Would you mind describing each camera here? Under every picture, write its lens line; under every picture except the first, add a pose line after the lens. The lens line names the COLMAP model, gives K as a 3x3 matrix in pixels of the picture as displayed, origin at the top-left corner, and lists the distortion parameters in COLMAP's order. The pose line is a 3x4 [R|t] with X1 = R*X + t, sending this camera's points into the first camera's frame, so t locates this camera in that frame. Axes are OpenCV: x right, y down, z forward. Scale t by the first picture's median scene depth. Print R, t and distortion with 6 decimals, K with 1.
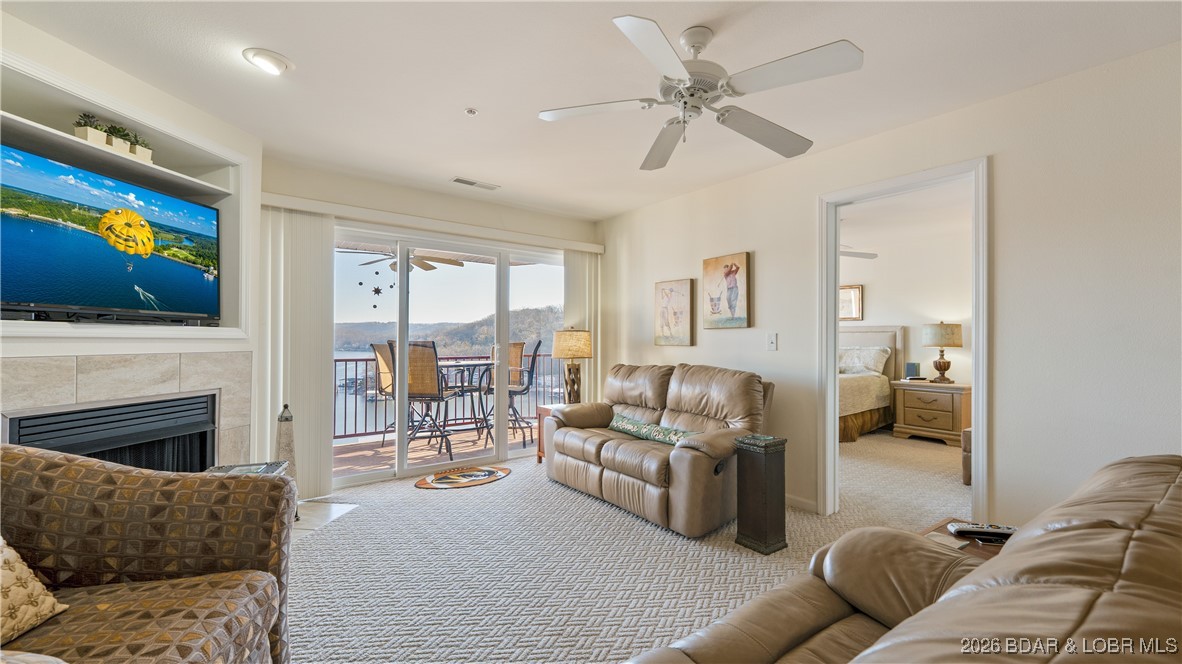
lens RADIAL K [[492.6, 0, 594.1], [0, 492.6, 336.3], [0, 0, 1]] dist [0.013957, -0.000126]
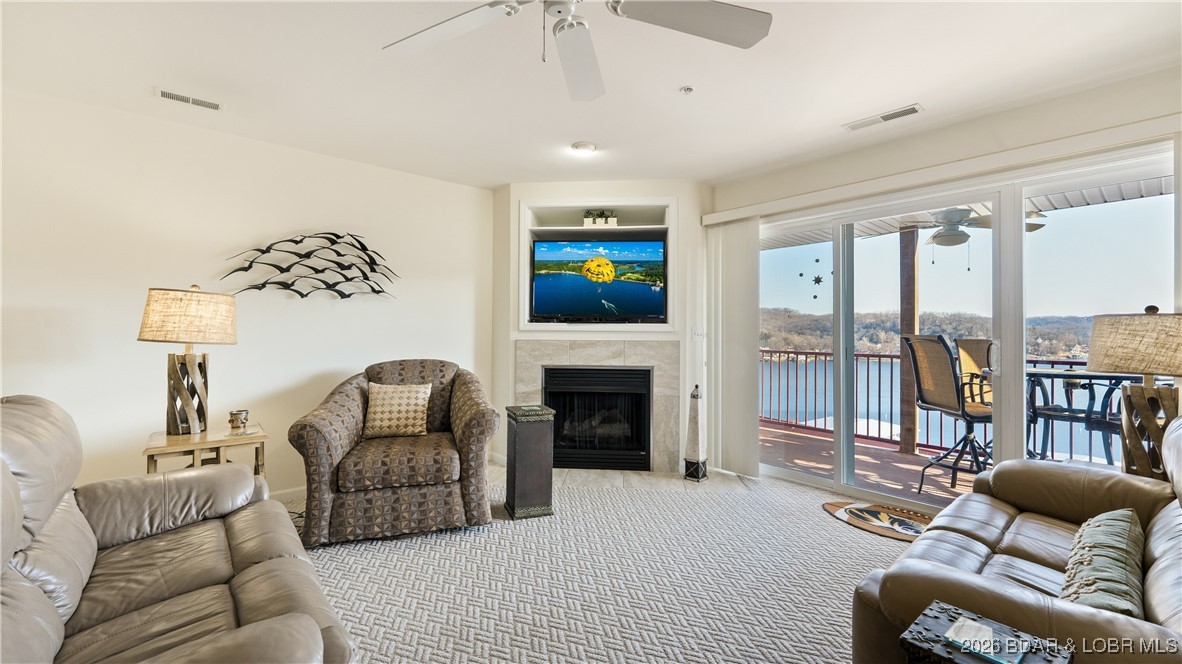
lens RADIAL K [[492.6, 0, 586.9], [0, 492.6, 311.2], [0, 0, 1]] dist [0.013957, -0.000126]
pose [[0.053189, -0.045411, -0.997551, 0.689804], [0.002863, 0.998968, -0.045322, 0.011577], [0.998580, -0.000445, 0.053264, 0.774376]]
